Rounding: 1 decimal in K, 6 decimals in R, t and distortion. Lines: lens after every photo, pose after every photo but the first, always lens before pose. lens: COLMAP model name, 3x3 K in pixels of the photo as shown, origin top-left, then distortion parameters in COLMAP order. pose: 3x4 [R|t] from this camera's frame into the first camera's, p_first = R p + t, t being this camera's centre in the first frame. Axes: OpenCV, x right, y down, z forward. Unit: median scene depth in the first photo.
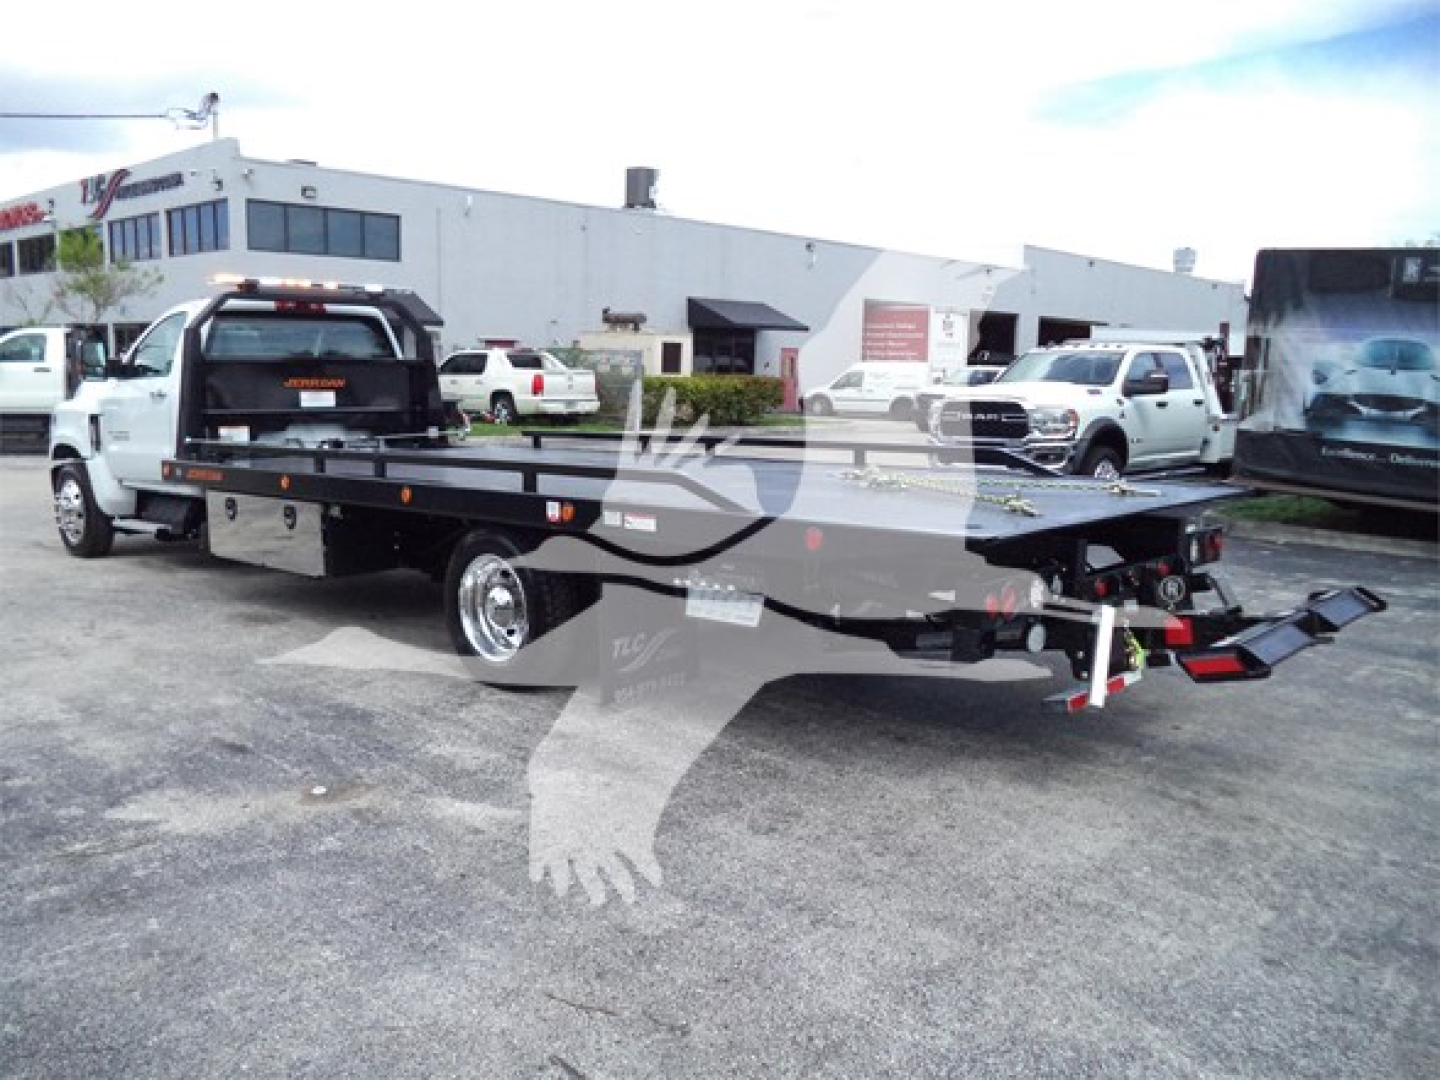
lens RADIAL K [[1175.1, 0, 719.0], [0, 1175.1, 545.7], [0, 0, 1]] dist [-0.036803, -0.000987]
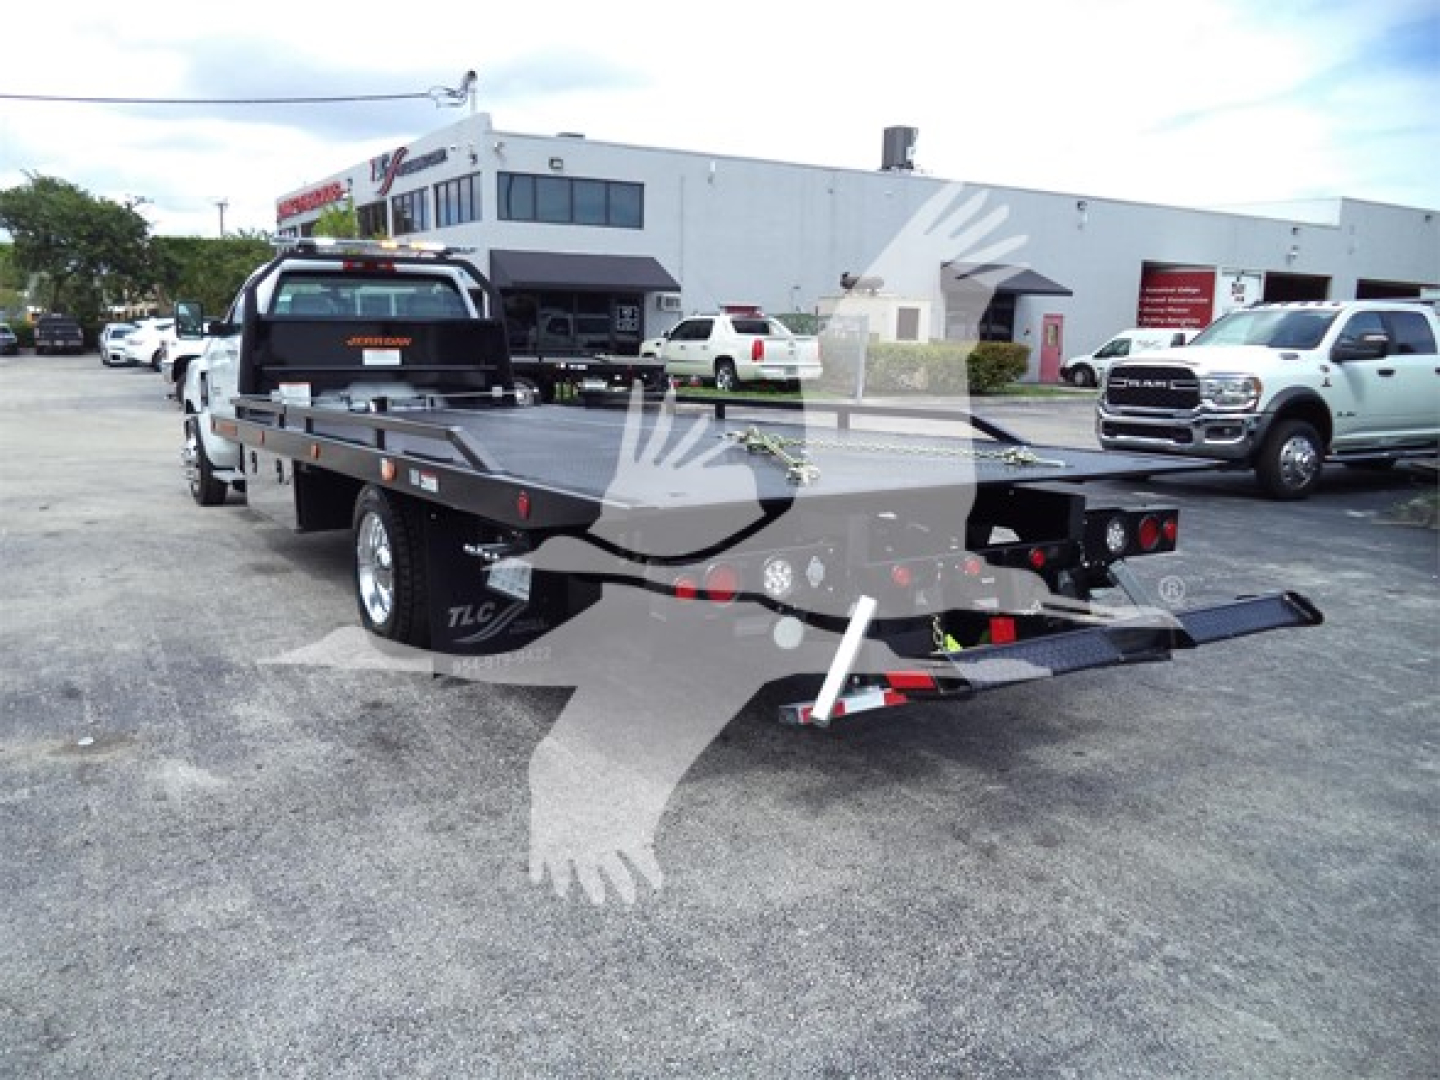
lens RADIAL K [[1173.4, 0, 722.8], [0, 1173.4, 543.0], [0, 0, 1]] dist [-0.027414, 0.013457]
pose [[0.967328, 0.042659, -0.249914, 0.128011], [-0.036910, 0.998936, 0.027646, -0.001896], [0.250827, -0.017518, 0.967873, 0.054094]]
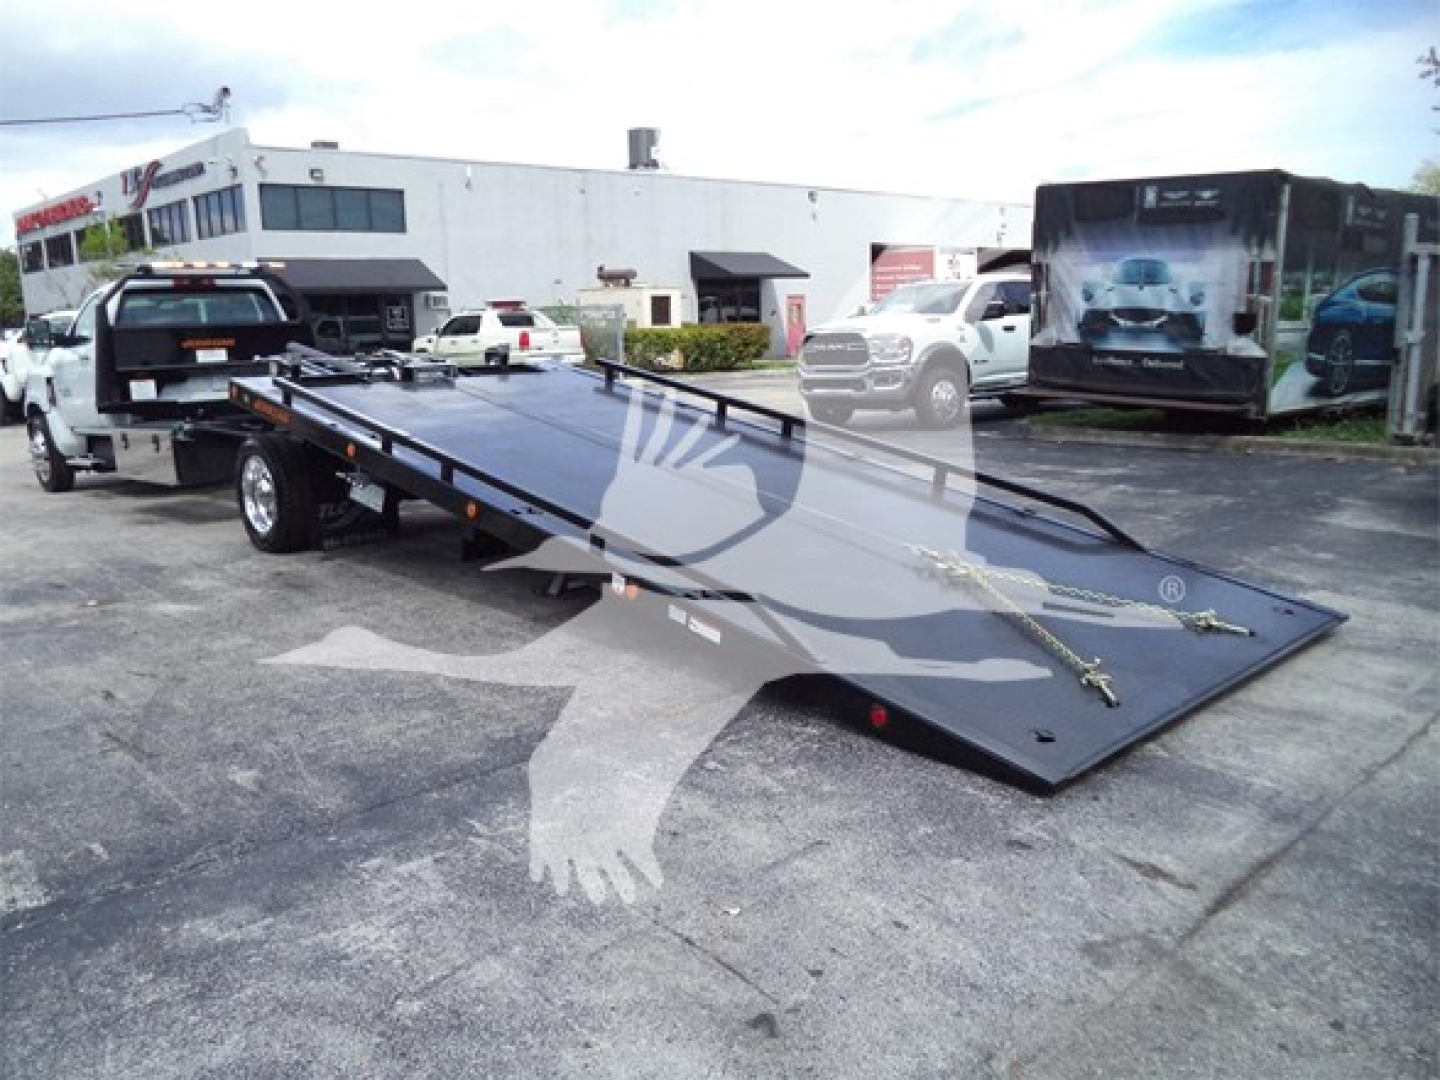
lens RADIAL K [[1184.1, 0, 727.6], [0, 1184.1, 538.4], [0, 0, 1]] dist [-0.030467, -0.004657]
pose [[0.996853, -0.037528, -0.069828, 0.182195], [0.039706, 0.998759, 0.030069, 0.034395], [0.068613, -0.032747, 0.997106, -0.144747]]
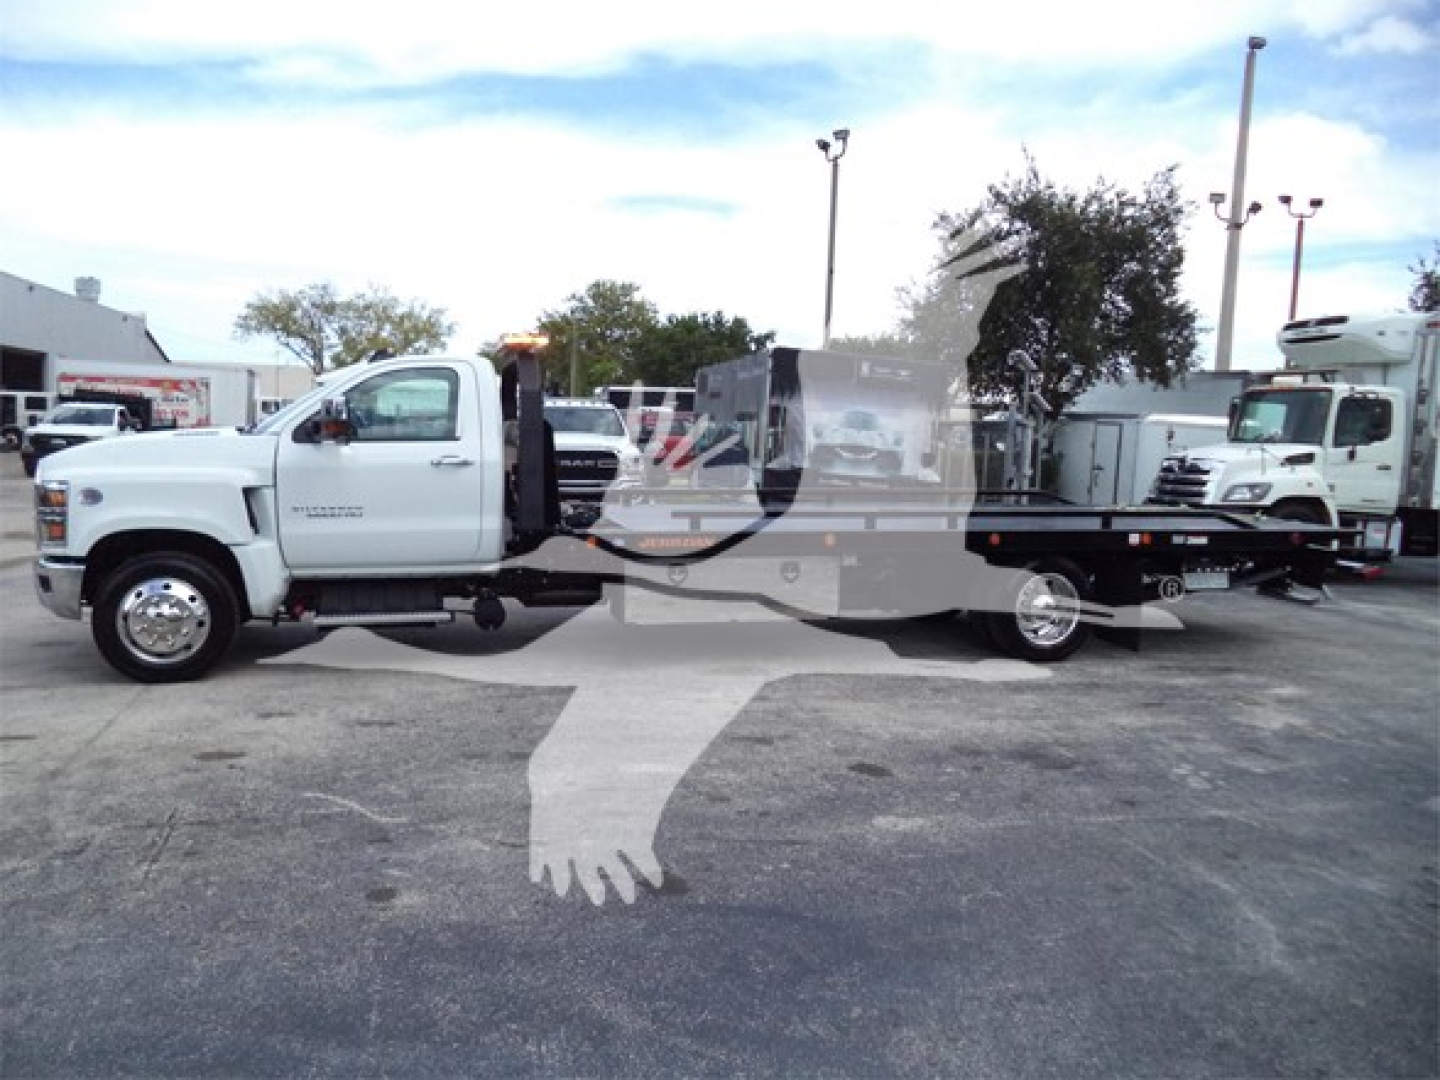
lens RADIAL K [[1171.6, 0, 800.1], [0, 1171.6, 535.5], [0, 0, 1]] dist [-0.067863, 0.003563]
pose [[0.483523, -0.076790, 0.871957, -0.665693], [0.104017, 0.994127, 0.029869, -0.045578], [-0.869130, 0.076257, 0.488670, 0.207877]]
